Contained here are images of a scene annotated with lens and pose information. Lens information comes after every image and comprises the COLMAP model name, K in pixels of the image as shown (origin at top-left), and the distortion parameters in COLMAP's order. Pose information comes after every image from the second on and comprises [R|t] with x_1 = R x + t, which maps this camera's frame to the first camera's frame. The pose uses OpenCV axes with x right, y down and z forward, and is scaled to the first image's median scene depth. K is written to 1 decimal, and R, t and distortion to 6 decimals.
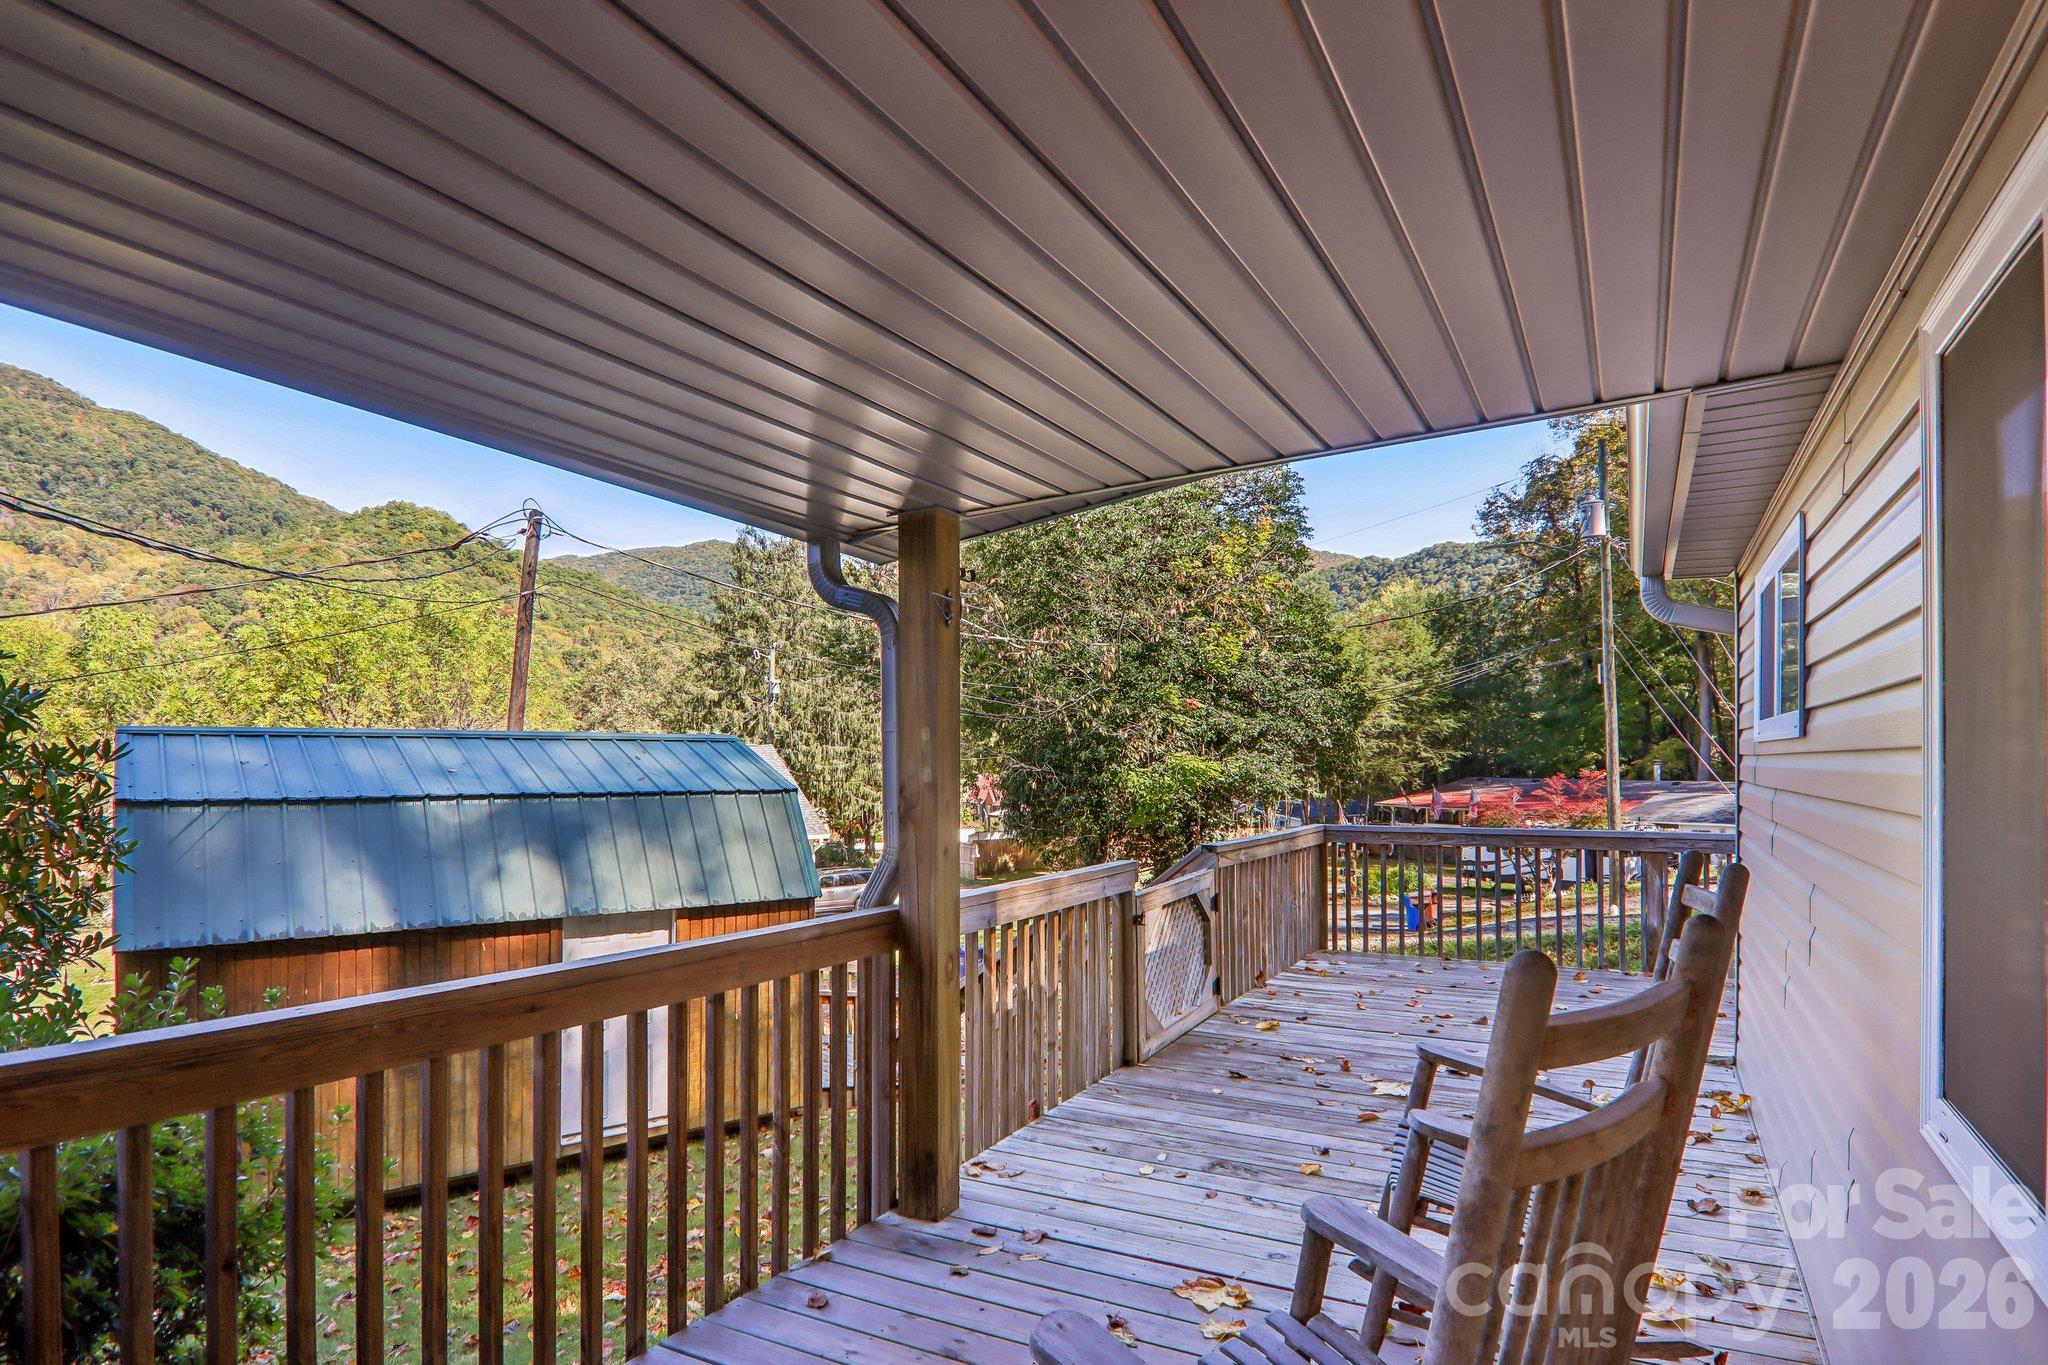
lens RADIAL K [[1135.3, 0, 1019.9], [0, 1135.3, 761.4], [0, 0, 1]] dist [0.001572, -0.000065]
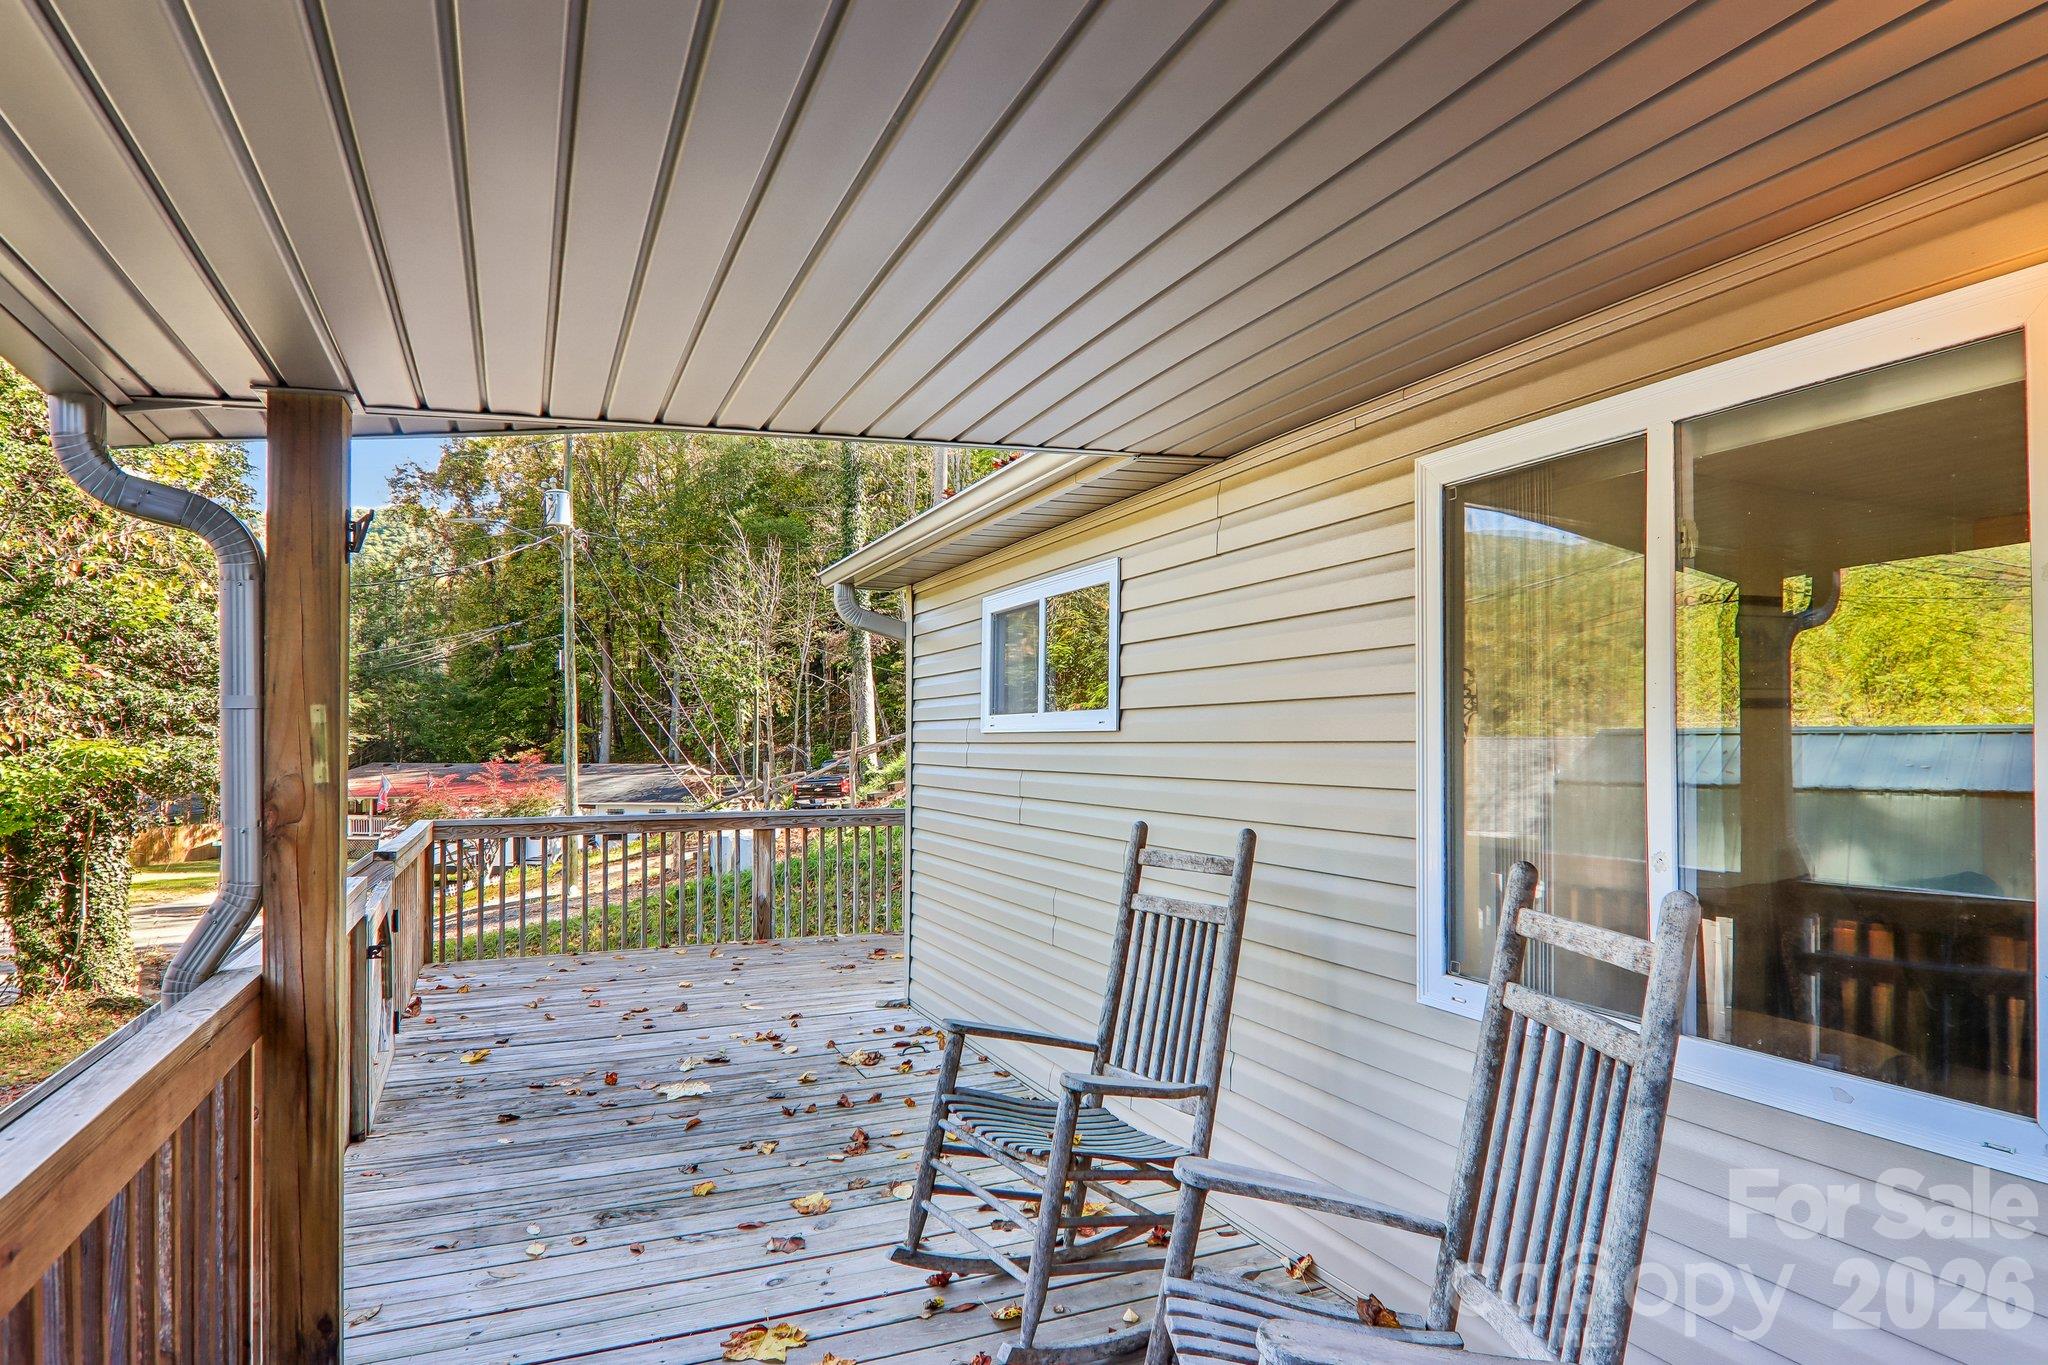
lens RADIAL K [[1165.6, 0, 995.1], [0, 1165.6, 734.0], [0, 0, 1]] dist [-0.002037, -0.000597]
pose [[0.631451, 0.005944, 0.775393, -0.214064], [0.001368, 0.999961, -0.008779, -0.003528], [-0.775414, 0.006604, 0.631418, 0.132845]]
